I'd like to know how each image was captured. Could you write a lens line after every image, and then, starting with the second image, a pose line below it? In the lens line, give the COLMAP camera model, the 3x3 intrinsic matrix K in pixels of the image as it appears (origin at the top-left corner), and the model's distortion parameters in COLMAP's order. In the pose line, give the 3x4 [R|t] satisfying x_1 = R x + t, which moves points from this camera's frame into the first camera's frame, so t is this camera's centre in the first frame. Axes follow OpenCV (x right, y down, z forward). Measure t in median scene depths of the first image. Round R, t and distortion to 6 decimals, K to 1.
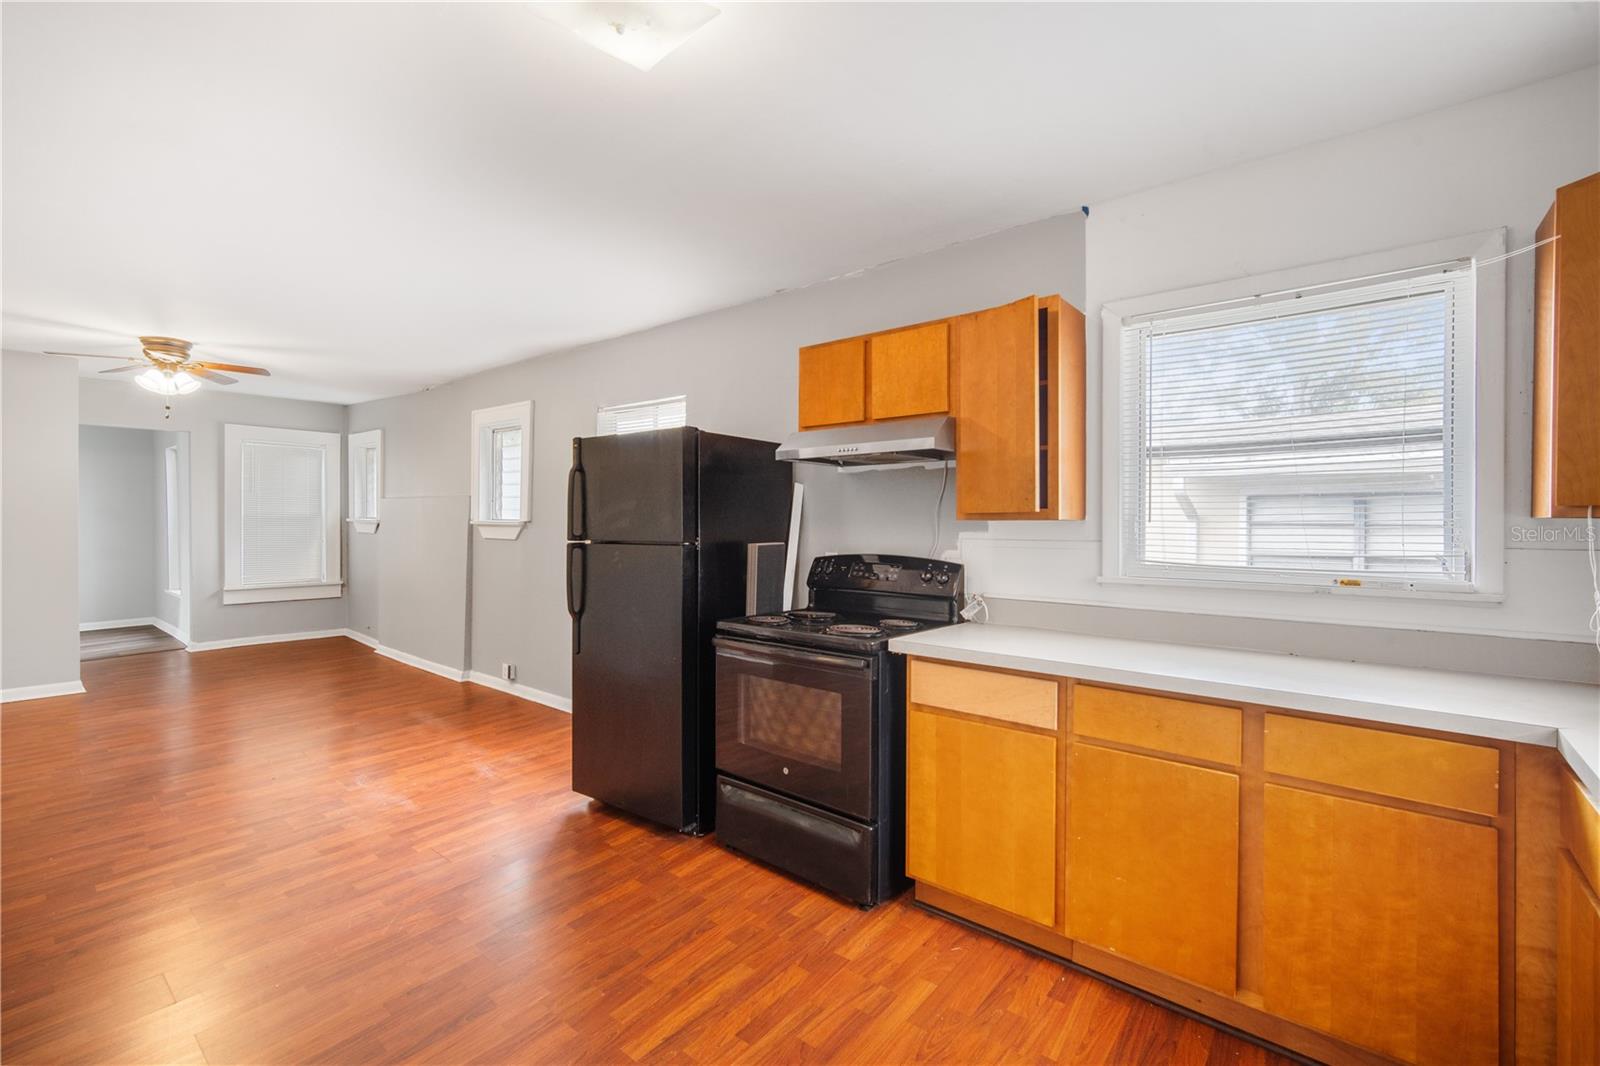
lens RADIAL K [[698.7, 0, 802.5], [0, 698.7, 524.4], [0, 0, 1]] dist [-0.005808, 0.000189]
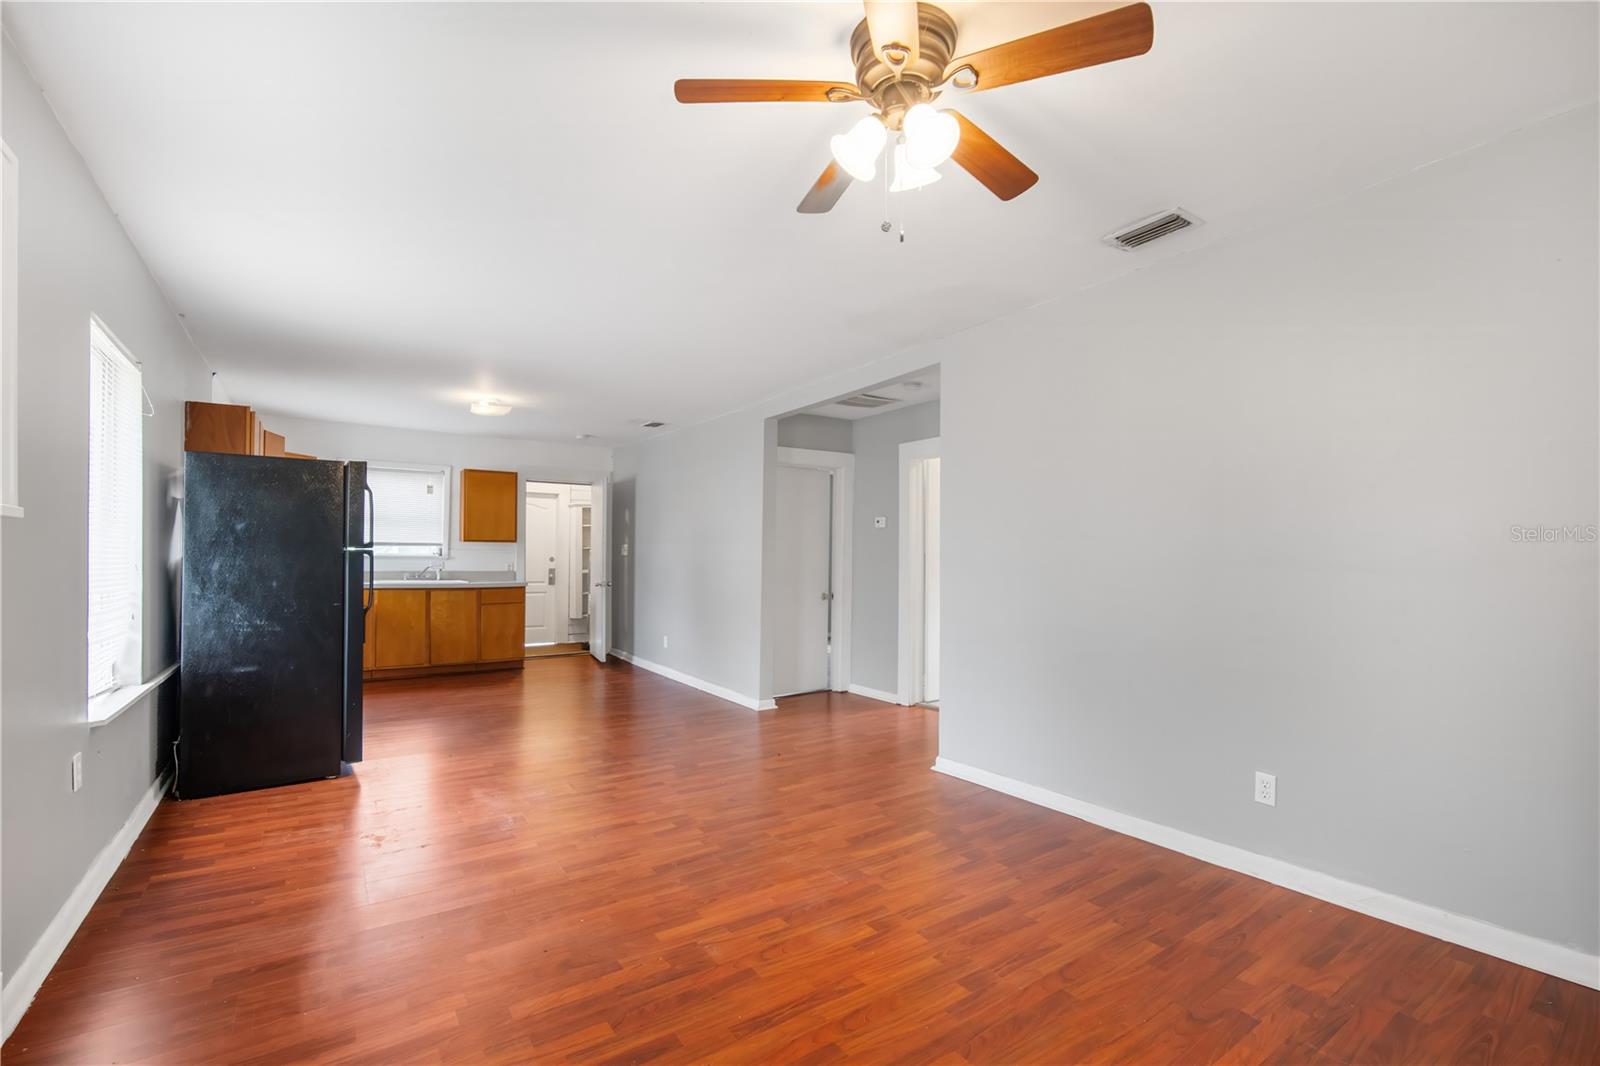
lens RADIAL K [[691.9, 0, 788.9], [0, 691.9, 553.4], [0, 0, 1]] dist [-0.007050, -0.000043]
pose [[-0.959105, -0.008387, 0.282927, -1.551246], [-0.008069, 0.999965, 0.002288, 0.029758], [-0.282936, -0.000089, -0.959139, 2.209598]]
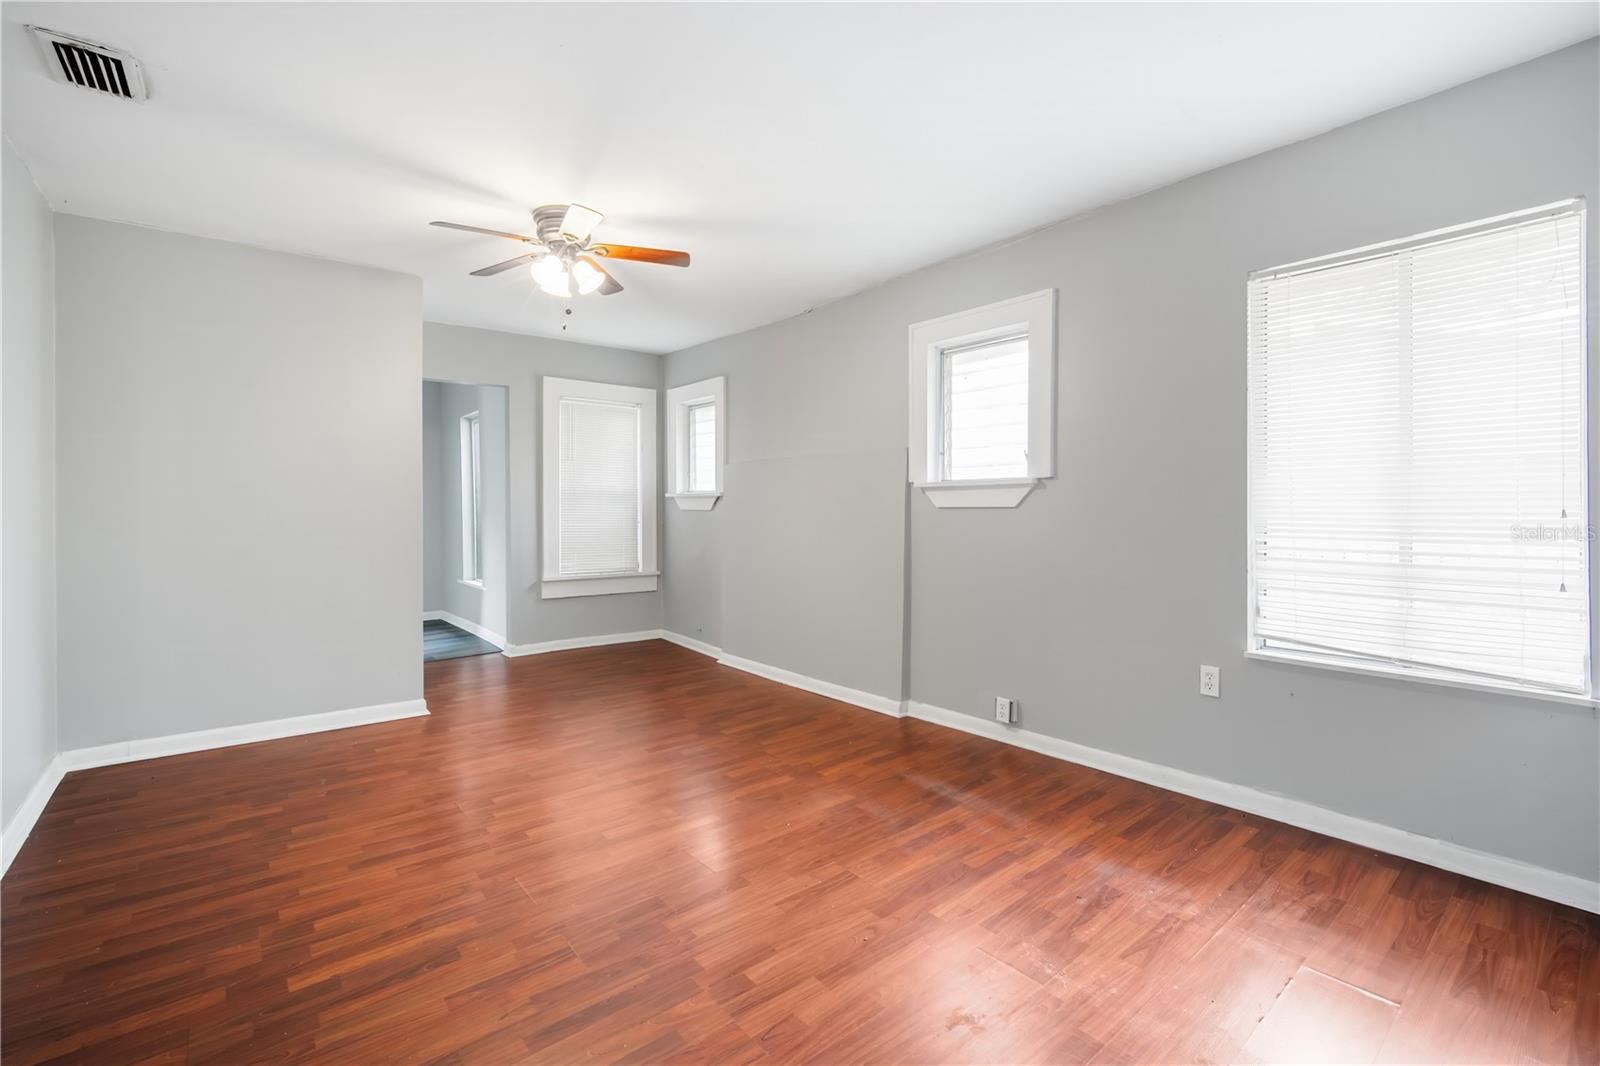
lens RADIAL K [[712.1, 0, 795.8], [0, 712.1, 499.9], [0, 0, 1]] dist [-0.007900, 0.000089]
pose [[0.980130, -0.015082, -0.197781, -0.896573], [0.009885, 0.999580, -0.027240, 0.060940], [0.198109, 0.024744, 0.979868, 0.583965]]
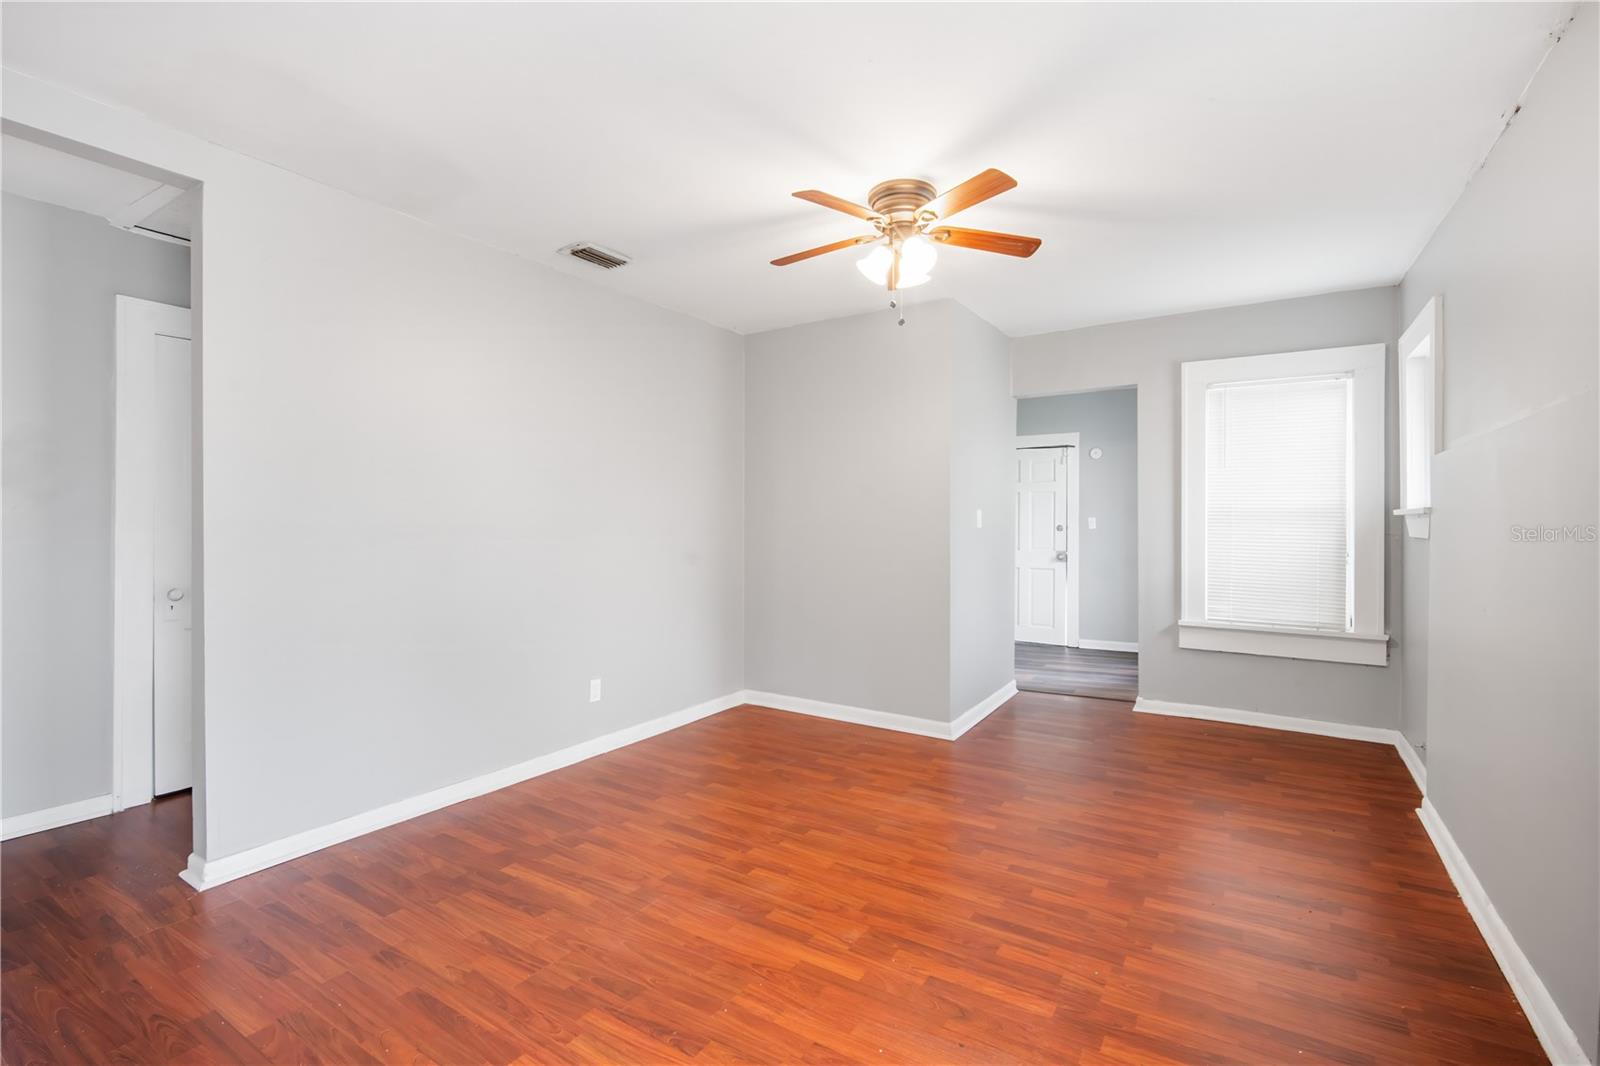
lens RADIAL K [[719.9, 0, 792.1], [0, 719.9, 526.9], [0, 0, 1]] dist [-0.011061, 0.000818]
pose [[0.110454, -0.008963, -0.993841, -0.521677], [-0.015458, 0.999823, -0.010735, 0.041937], [0.993761, 0.016549, 0.110296, 1.364063]]
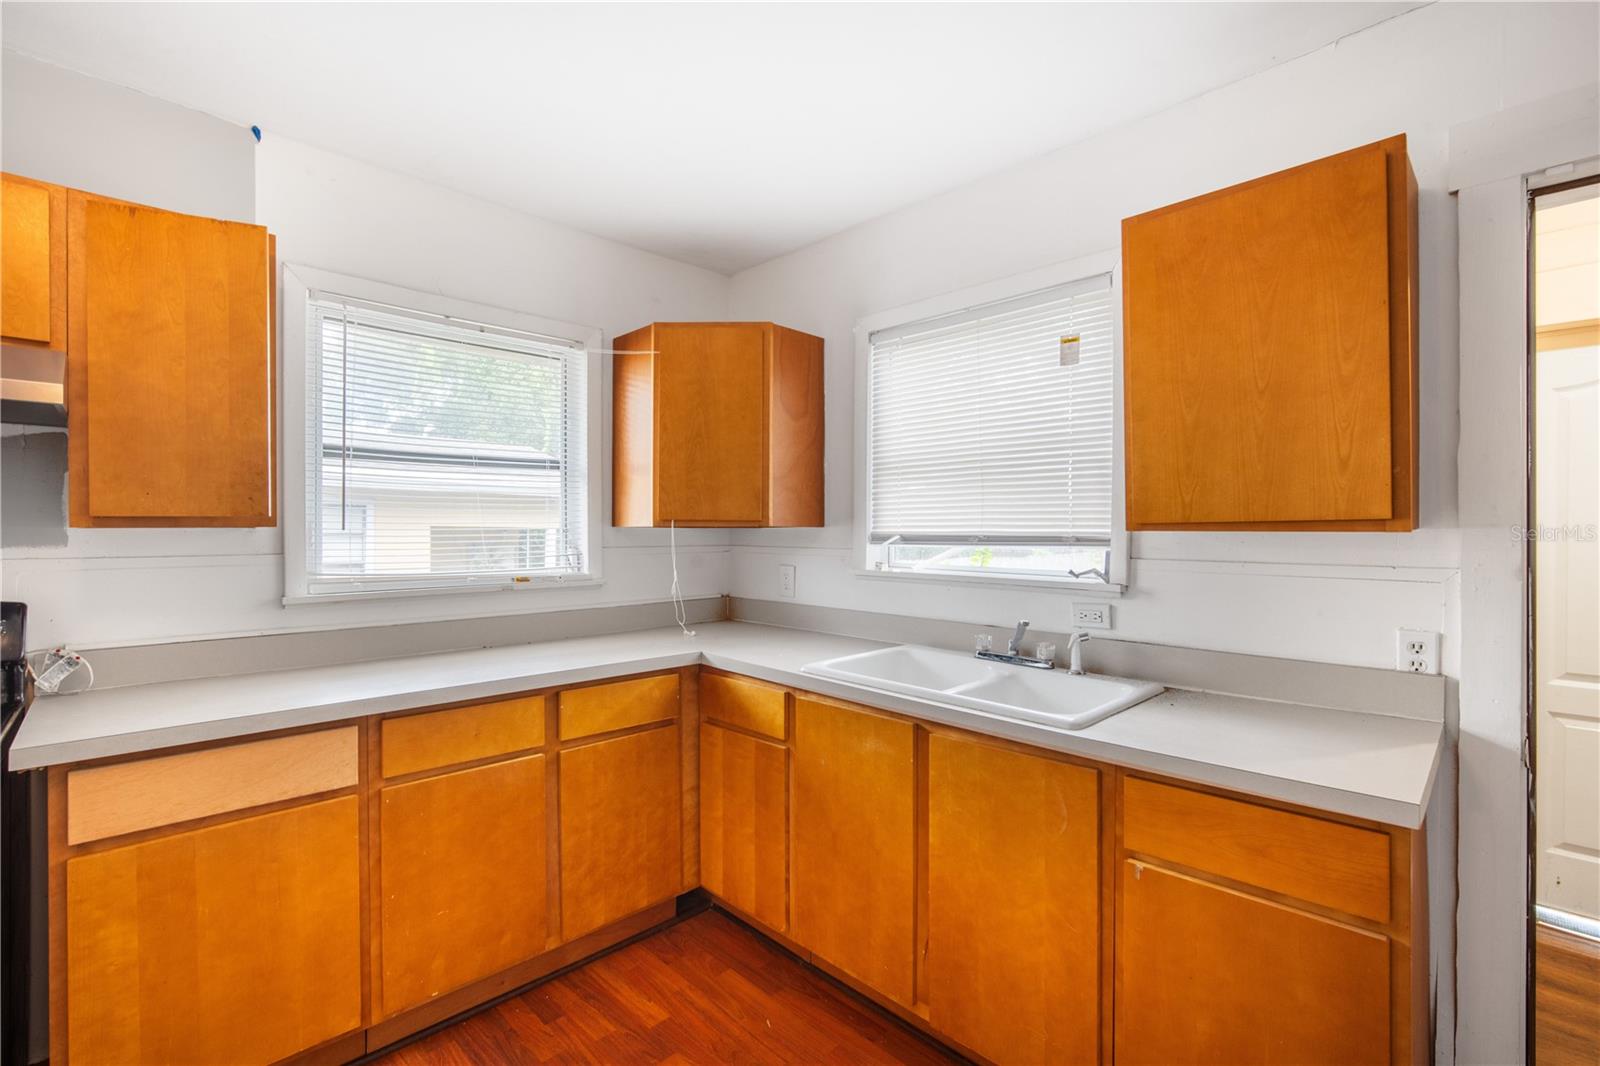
lens RADIAL K [[703.7, 0, 800.0], [0, 703.7, 533.0], [0, 0, 1]] dist [-0.004293, -0.000121]
pose [[0.102871, -0.005040, 0.994682, -0.292239], [0.005953, 0.999972, 0.004451, -0.000434], [-0.994677, 0.005464, 0.102898, 0.289706]]
